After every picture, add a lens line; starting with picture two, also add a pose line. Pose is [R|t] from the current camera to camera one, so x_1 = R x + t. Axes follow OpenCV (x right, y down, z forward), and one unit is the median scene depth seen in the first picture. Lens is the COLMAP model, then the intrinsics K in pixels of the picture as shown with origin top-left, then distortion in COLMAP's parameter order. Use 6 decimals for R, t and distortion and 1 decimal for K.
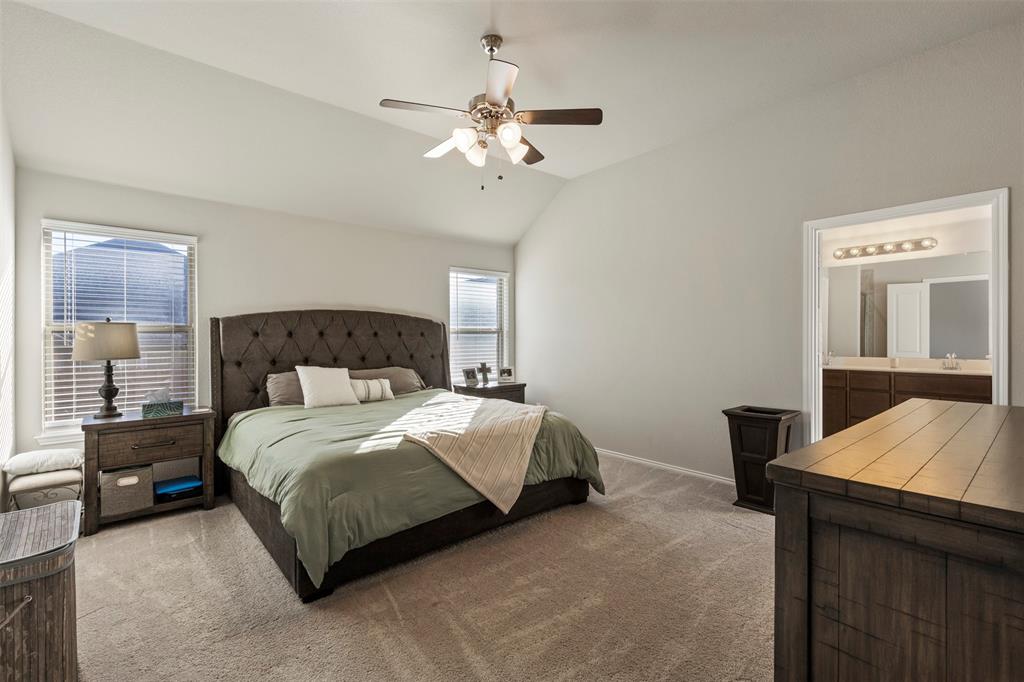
lens RADIAL K [[464.2, 0, 511.8], [0, 464.2, 336.7], [0, 0, 1]] dist [0.003806, 0.000239]
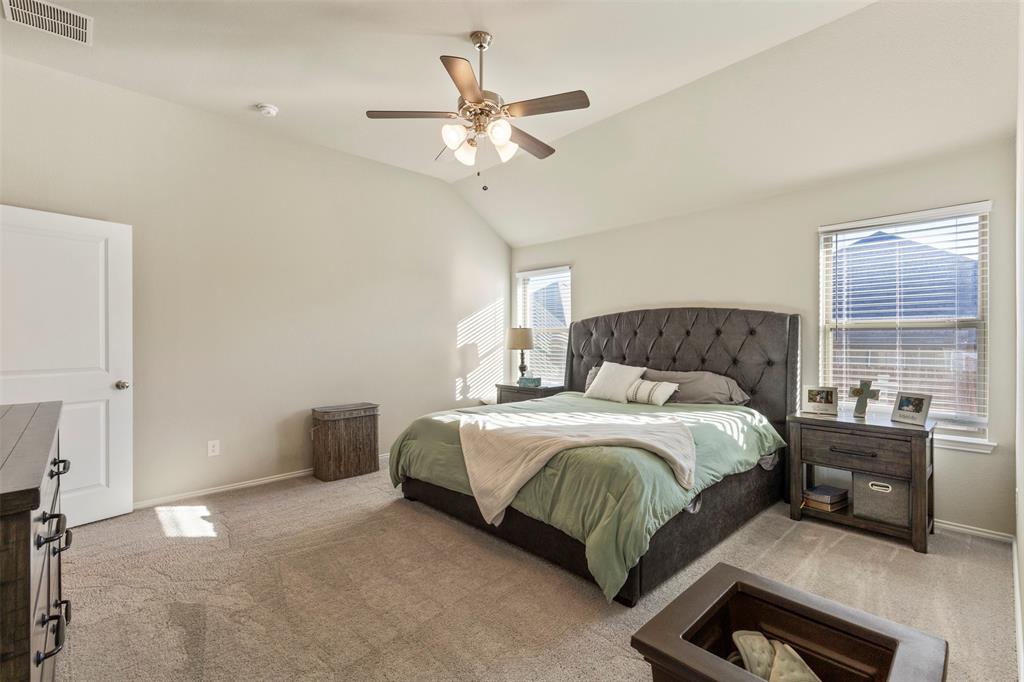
lens RADIAL K [[464.2, 0, 511.8], [0, 464.2, 336.7], [0, 0, 1]] dist [0.003806, 0.000239]
pose [[0.035999, 0.003041, -0.999347, 0.574089], [0.004476, 0.999985, 0.003204, -0.002121], [0.999342, -0.004588, 0.035985, 0.620417]]
